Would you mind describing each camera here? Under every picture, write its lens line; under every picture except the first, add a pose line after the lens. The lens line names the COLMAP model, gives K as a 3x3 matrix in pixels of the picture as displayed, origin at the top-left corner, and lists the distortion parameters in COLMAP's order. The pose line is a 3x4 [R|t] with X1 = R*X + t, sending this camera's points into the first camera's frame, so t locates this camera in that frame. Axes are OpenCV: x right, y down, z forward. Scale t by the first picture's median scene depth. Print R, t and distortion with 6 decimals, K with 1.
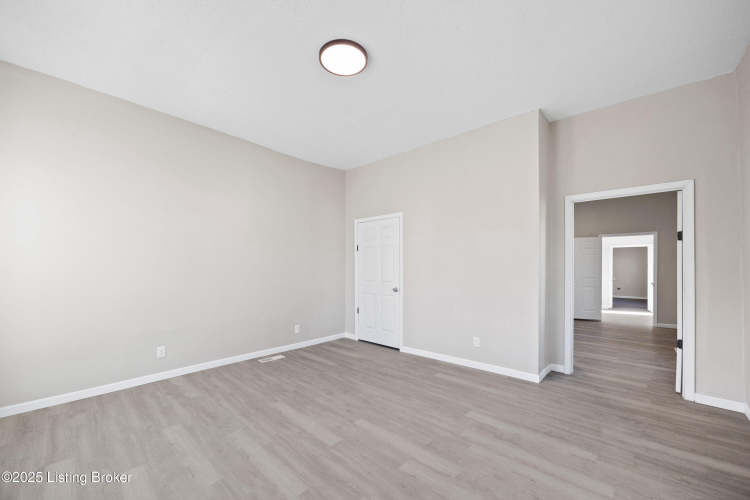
lens RADIAL K [[293.6, 0, 375.0], [0, 293.6, 250.0], [0, 0, 1]] dist [-0.002803, -0.000045]
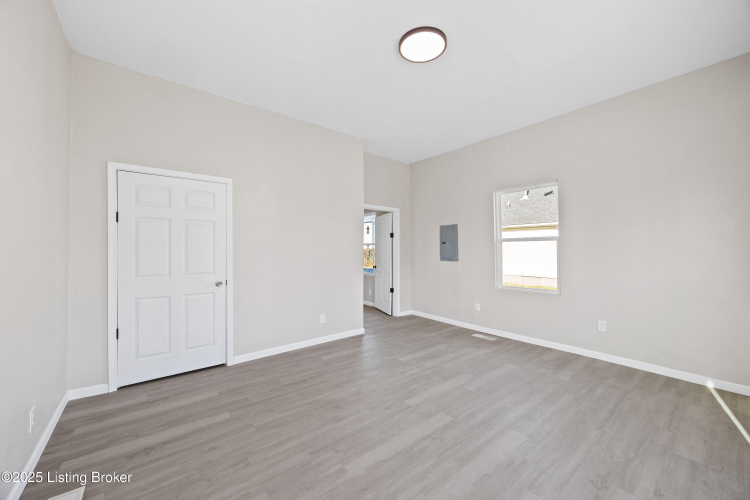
lens RADIAL K [[285.7, 0, 376.2], [0, 285.7, 248.6], [0, 0, 1]] dist [-0.001568, -0.000010]
pose [[0.150907, 0.008297, 0.988513, -0.878764], [-0.053775, 0.998553, -0.000172, 0.045214], [-0.987084, -0.053131, 0.151135, 0.823814]]
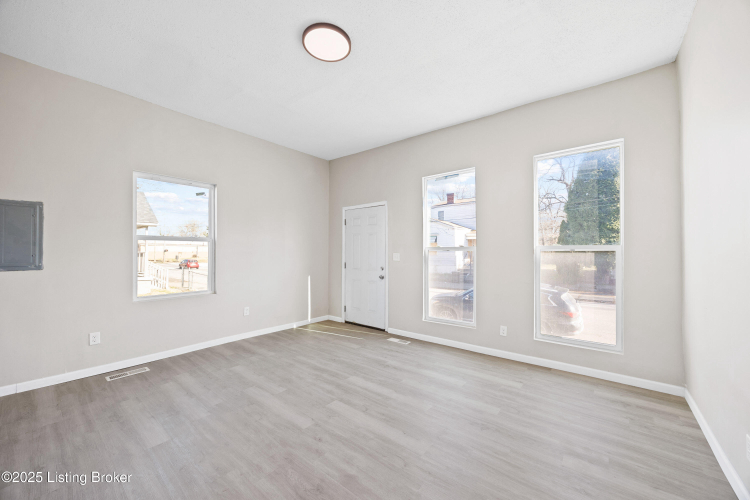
lens RADIAL K [[285.7, 0, 376.2], [0, 285.7, 248.6], [0, 0, 1]] dist [-0.001568, -0.000010]
pose [[-0.997466, -0.004104, -0.071020, -0.165001], [0.000866, 0.997560, -0.069807, 0.090488], [0.071133, -0.069692, -0.995029, 1.591652]]
